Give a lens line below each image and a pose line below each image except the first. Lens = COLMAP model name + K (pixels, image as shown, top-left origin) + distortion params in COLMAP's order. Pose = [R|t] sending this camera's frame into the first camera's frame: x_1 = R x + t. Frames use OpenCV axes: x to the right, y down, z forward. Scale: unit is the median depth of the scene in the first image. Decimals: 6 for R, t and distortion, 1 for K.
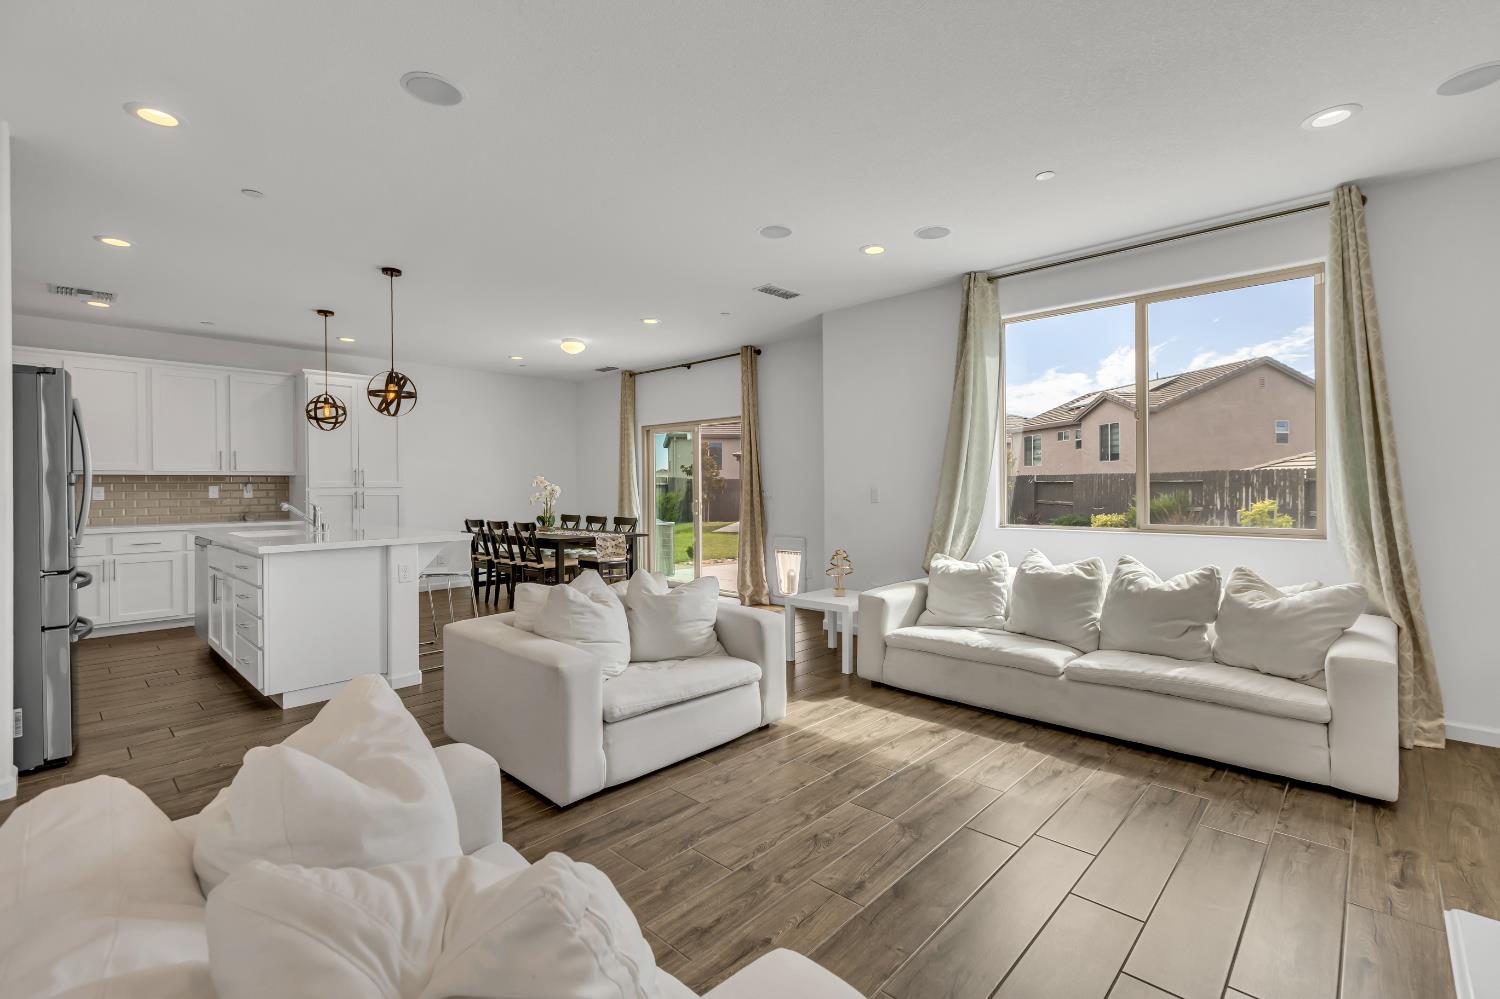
lens RADIAL K [[670.2, 0, 759.4], [0, 670.2, 486.8], [0, 0, 1]] dist [0.002297, -0.000164]
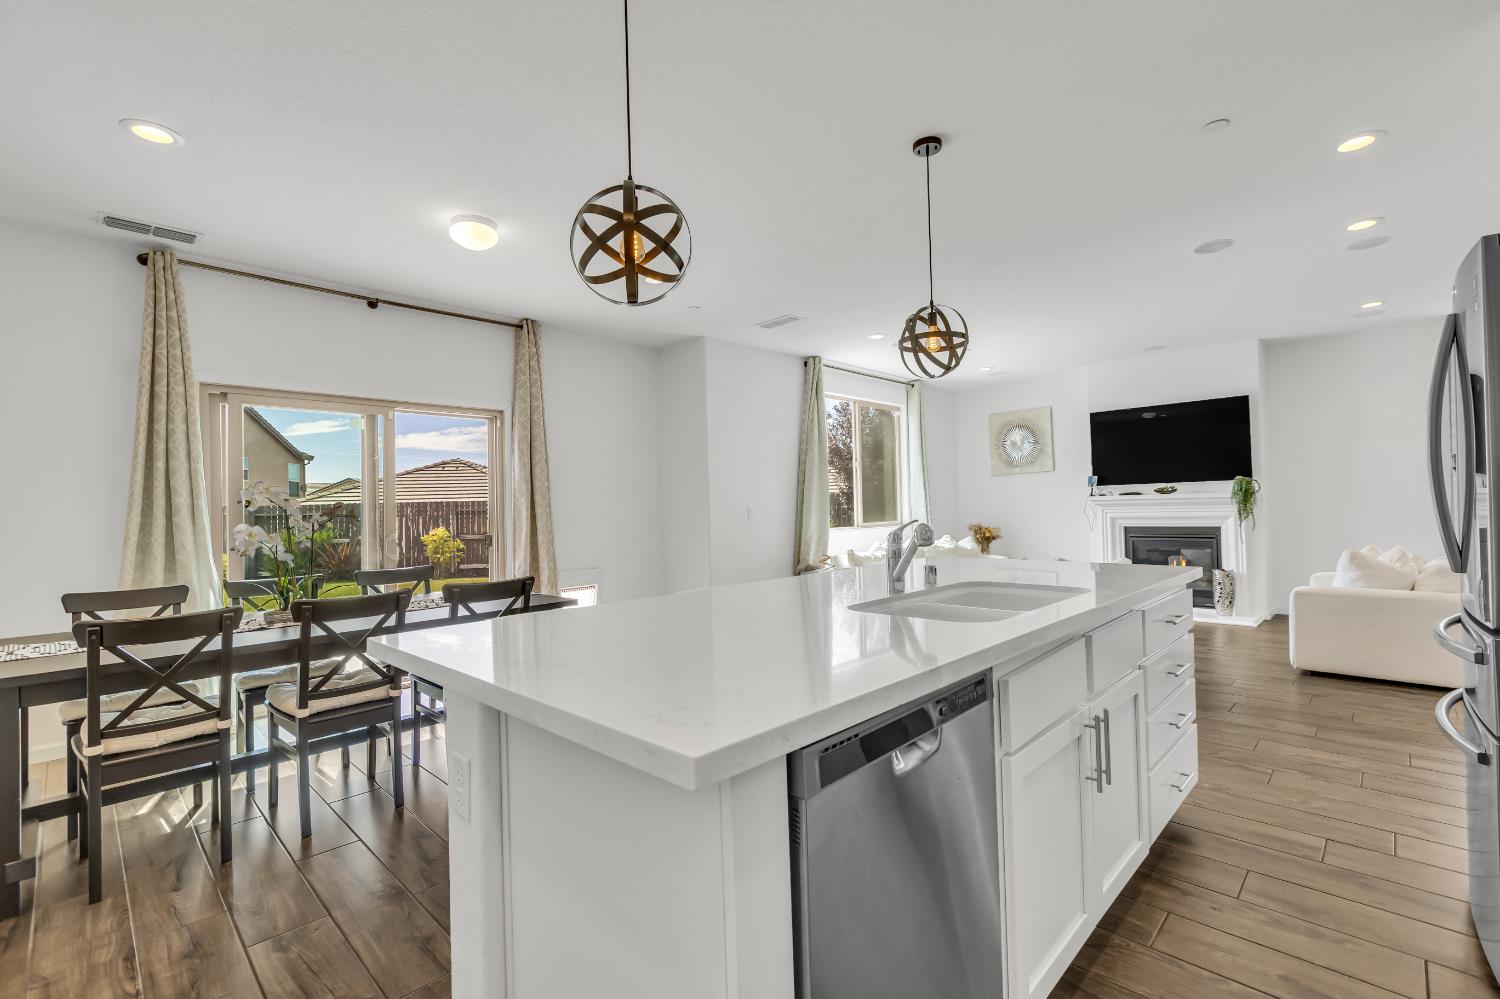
lens RADIAL K [[660.8, 0, 747.8], [0, 660.8, 501.5], [0, 0, 1]] dist [-0.002336, -0.000527]
pose [[0.026860, 0.013870, 0.999543, -1.067420], [0.024940, 0.999583, -0.014540, 0.011707], [-0.999328, 0.025319, 0.026502, 1.068297]]
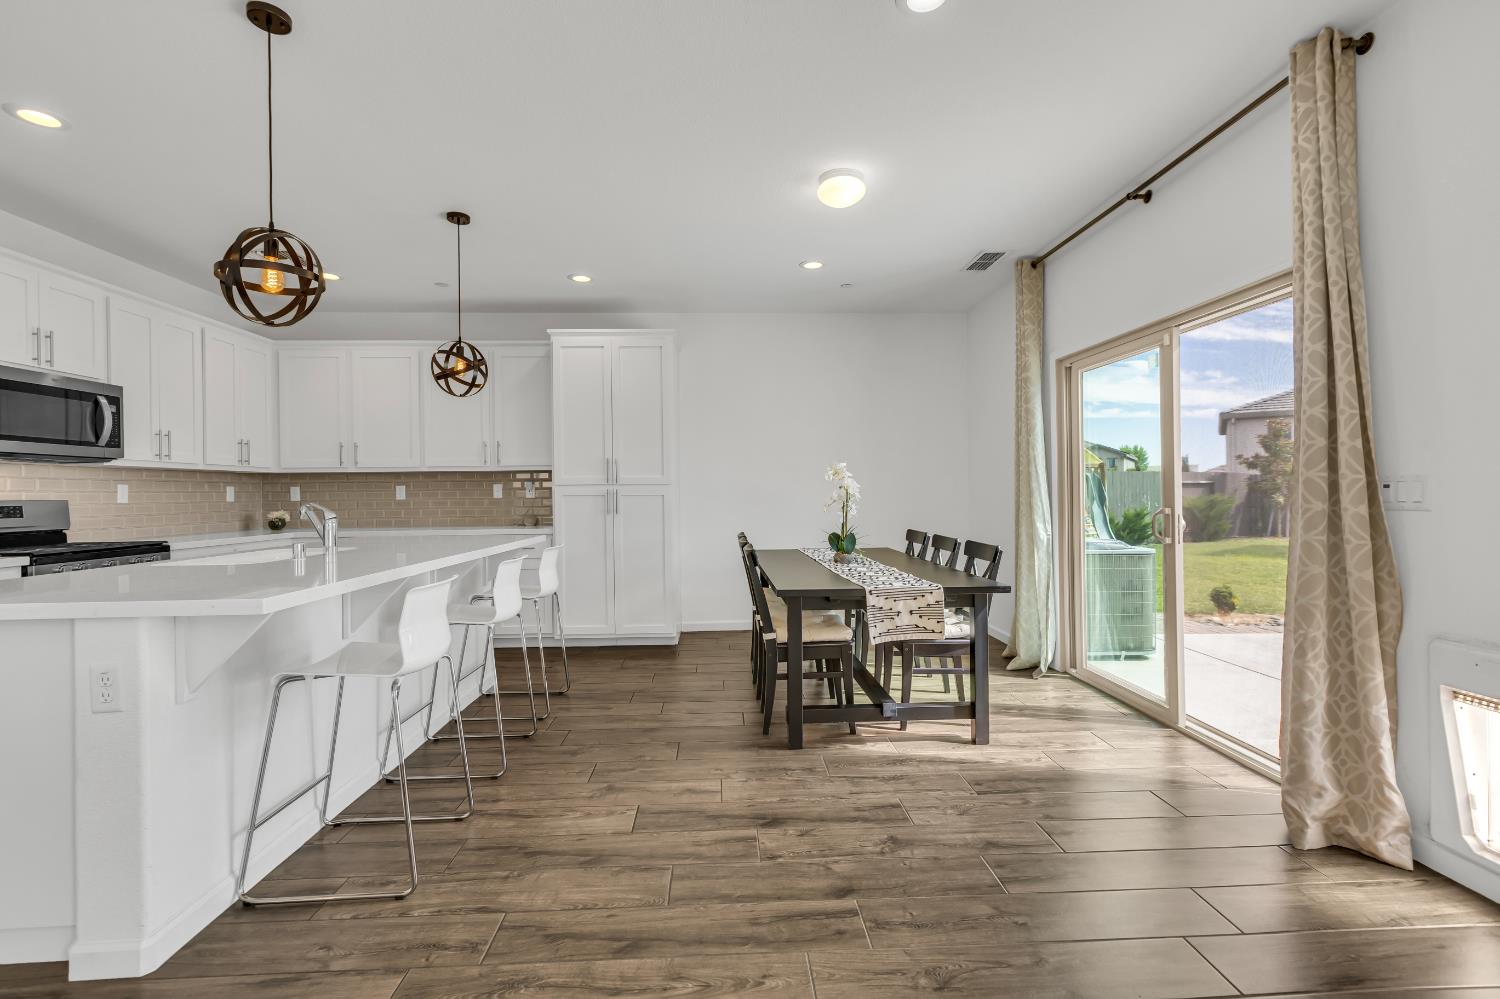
lens RADIAL K [[664.0, 0, 749.9], [0, 664.0, 491.8], [0, 0, 1]] dist [-0.000239, 0.000341]
pose [[0.715854, -0.001999, -0.698248, 0.014584], [0.005289, 0.999983, 0.002559, 0.011110], [0.698230, -0.005525, 0.715852, 0.830201]]
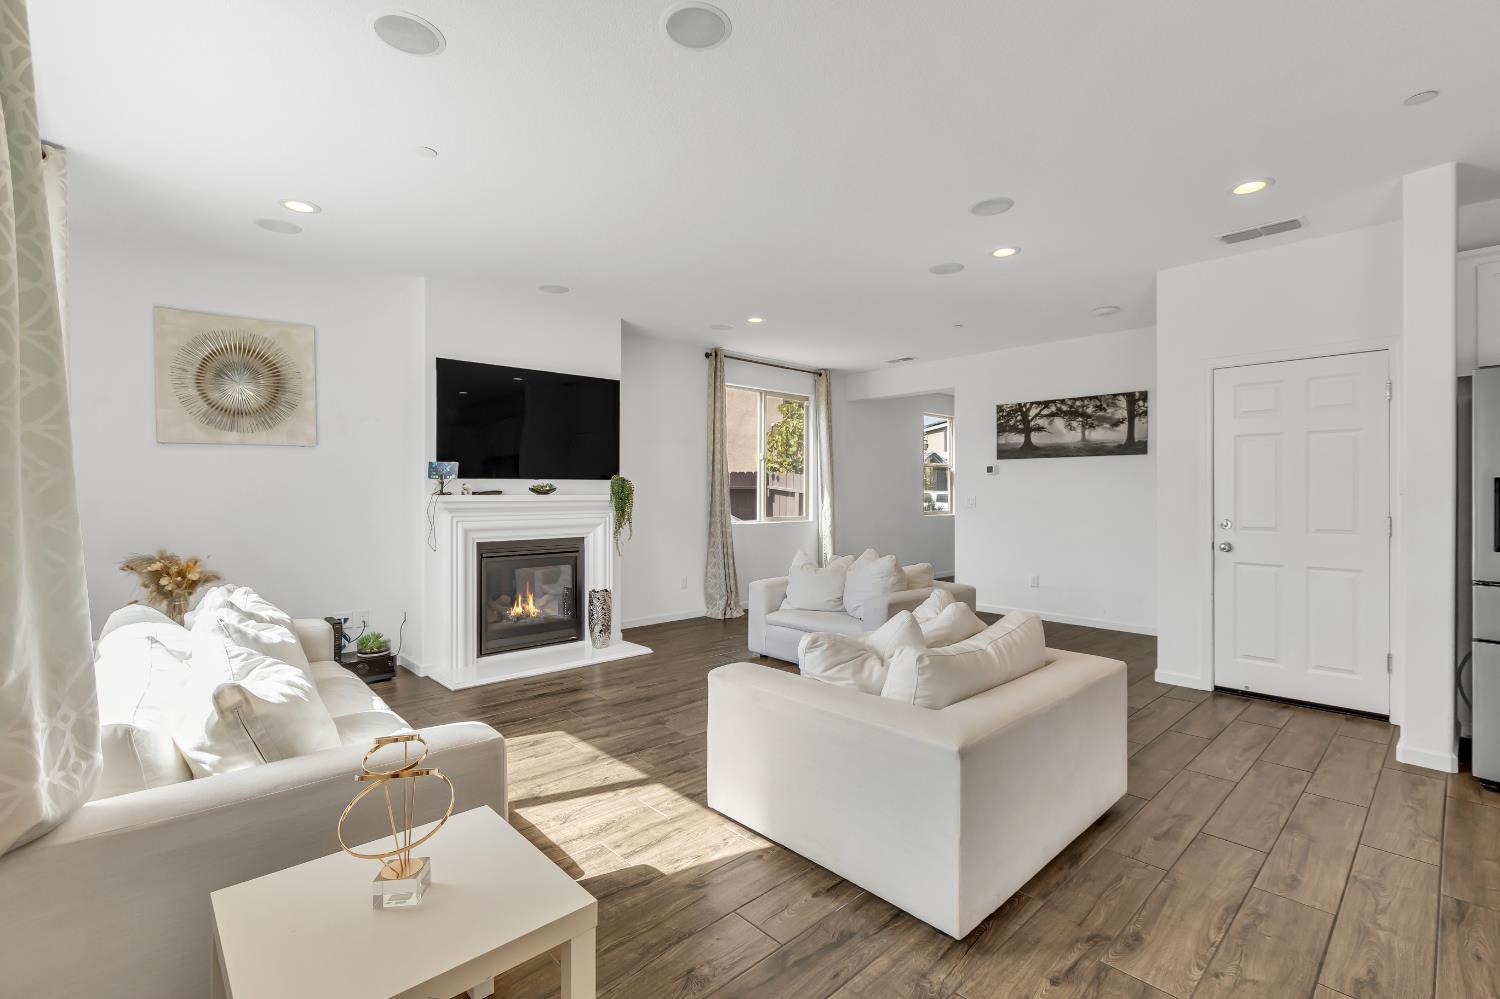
lens RADIAL K [[670.2, 0, 759.4], [0, 670.2, 486.8], [0, 0, 1]] dist [0.002297, -0.000164]
pose [[-0.998339, 0.006203, 0.057283, -0.043702], [0.005788, 0.999956, -0.007411, -0.004309], [-0.057327, -0.007067, -0.998330, 1.220943]]
